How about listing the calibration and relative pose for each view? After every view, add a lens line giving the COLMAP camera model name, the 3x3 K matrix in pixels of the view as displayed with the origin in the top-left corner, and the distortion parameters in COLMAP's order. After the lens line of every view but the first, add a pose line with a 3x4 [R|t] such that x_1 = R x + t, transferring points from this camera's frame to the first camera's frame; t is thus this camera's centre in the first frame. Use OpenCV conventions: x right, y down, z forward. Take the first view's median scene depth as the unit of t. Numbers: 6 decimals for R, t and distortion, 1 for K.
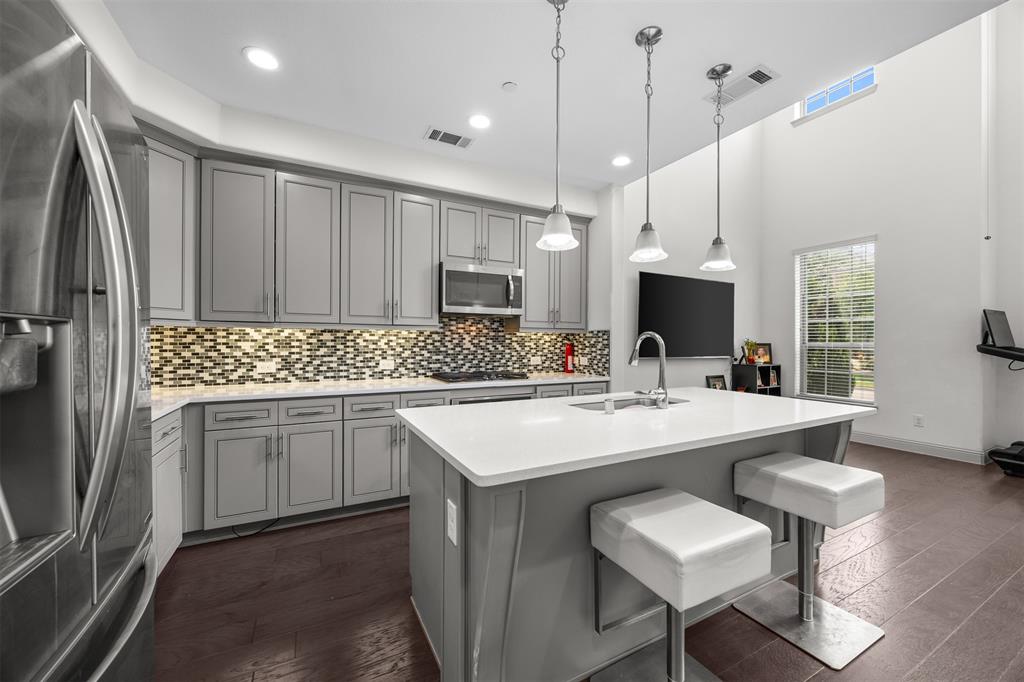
lens RADIAL K [[391.0, 0, 524.8], [0, 391.0, 341.5], [0, 0, 1]] dist [-0.002257, -0.000928]
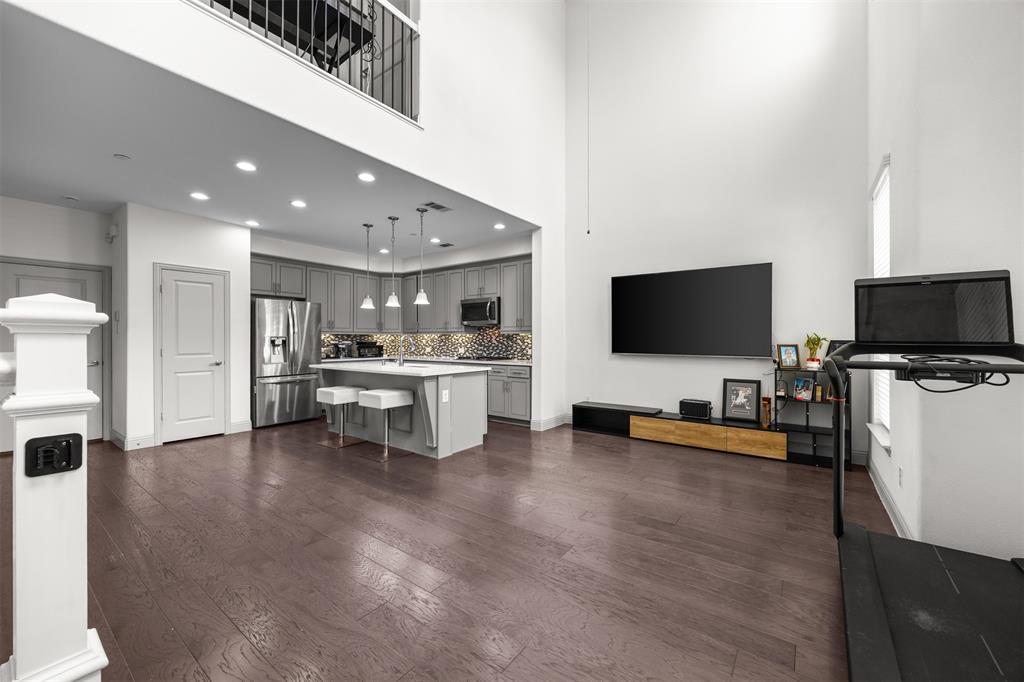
lens RADIAL K [[403.1, 0, 509.2], [0, 403.1, 339.3], [0, 0, 1]] dist [-0.003256, 0.001170]
pose [[0.428761, -0.003694, -0.903411, 1.479325], [0.002659, 0.999992, -0.002827, 0.005192], [0.903414, -0.001190, 0.428767, 0.275272]]
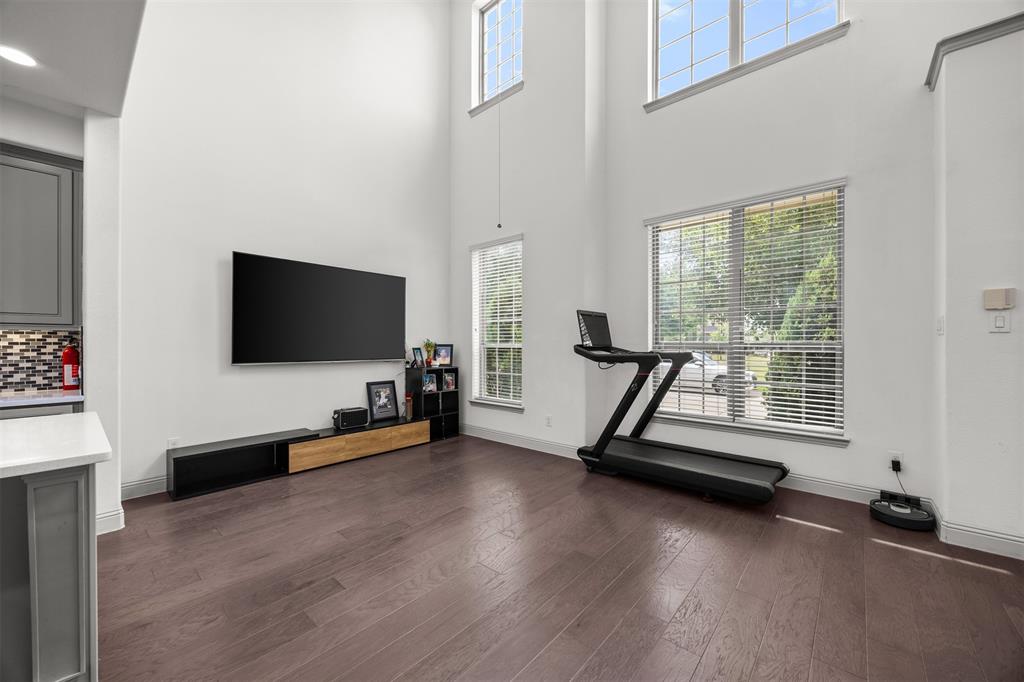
lens RADIAL K [[391.0, 0, 519.8], [0, 391.0, 343.5], [0, 0, 1]] dist [-0.002257, -0.000928]
pose [[0.933092, -0.004275, 0.359611, 0.656169], [0.003549, 0.999990, 0.002679, 0.001316], [-0.359619, -0.001224, 0.933098, 0.097727]]
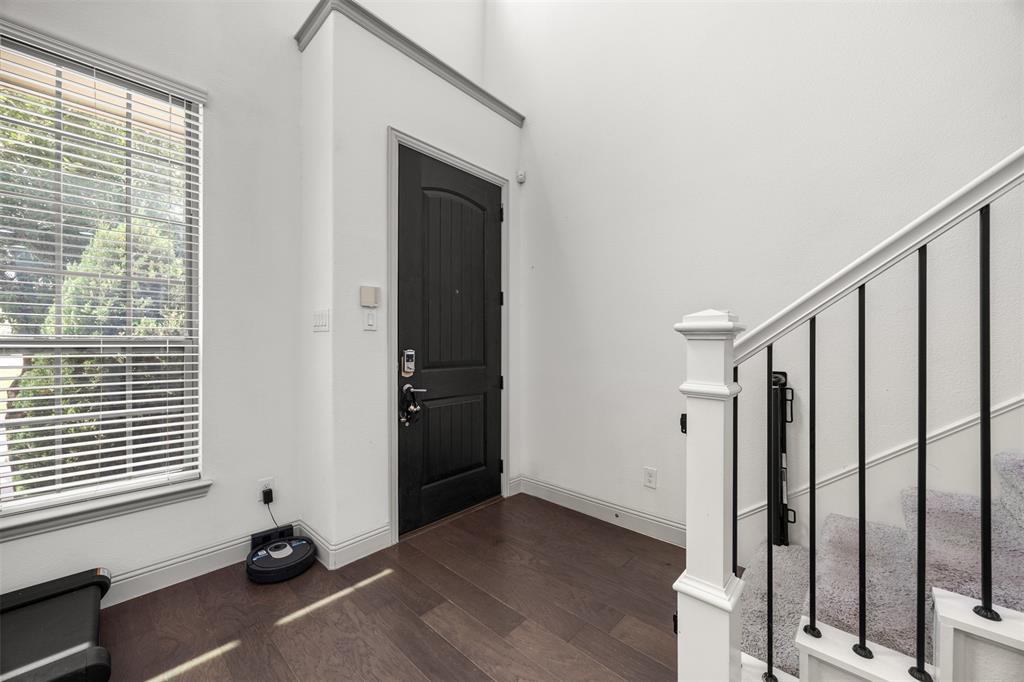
lens RADIAL K [[391.0, 0, 509.3], [0, 391.0, 343.5], [0, 0, 1]] dist [-0.002257, -0.000928]
pose [[-0.326475, -0.010024, 0.945153, 0.924871], [-0.004965, 0.999948, 0.008890, 0.002134], [-0.945193, -0.001790, -0.326508, 0.385974]]
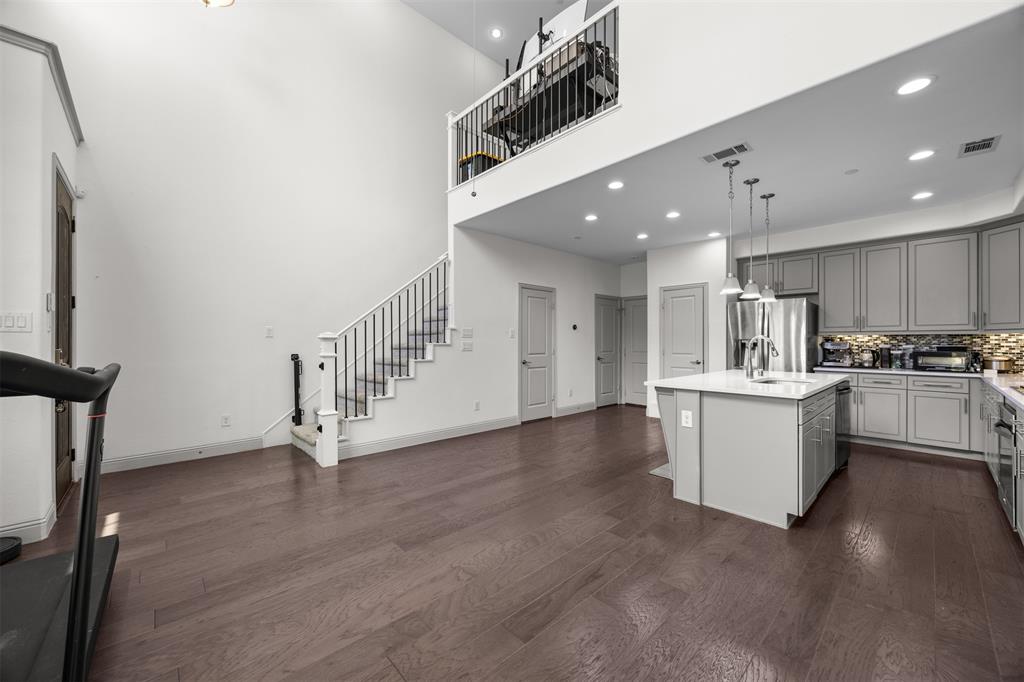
lens RADIAL K [[391.0, 0, 516.3], [0, 391.0, 341.7], [0, 0, 1]] dist [-0.002257, -0.000928]
pose [[-0.965463, -0.004563, -0.260500, 0.947426], [-0.003671, 0.999986, -0.003910, 0.005478], [0.260514, -0.002819, -0.965466, 1.258728]]
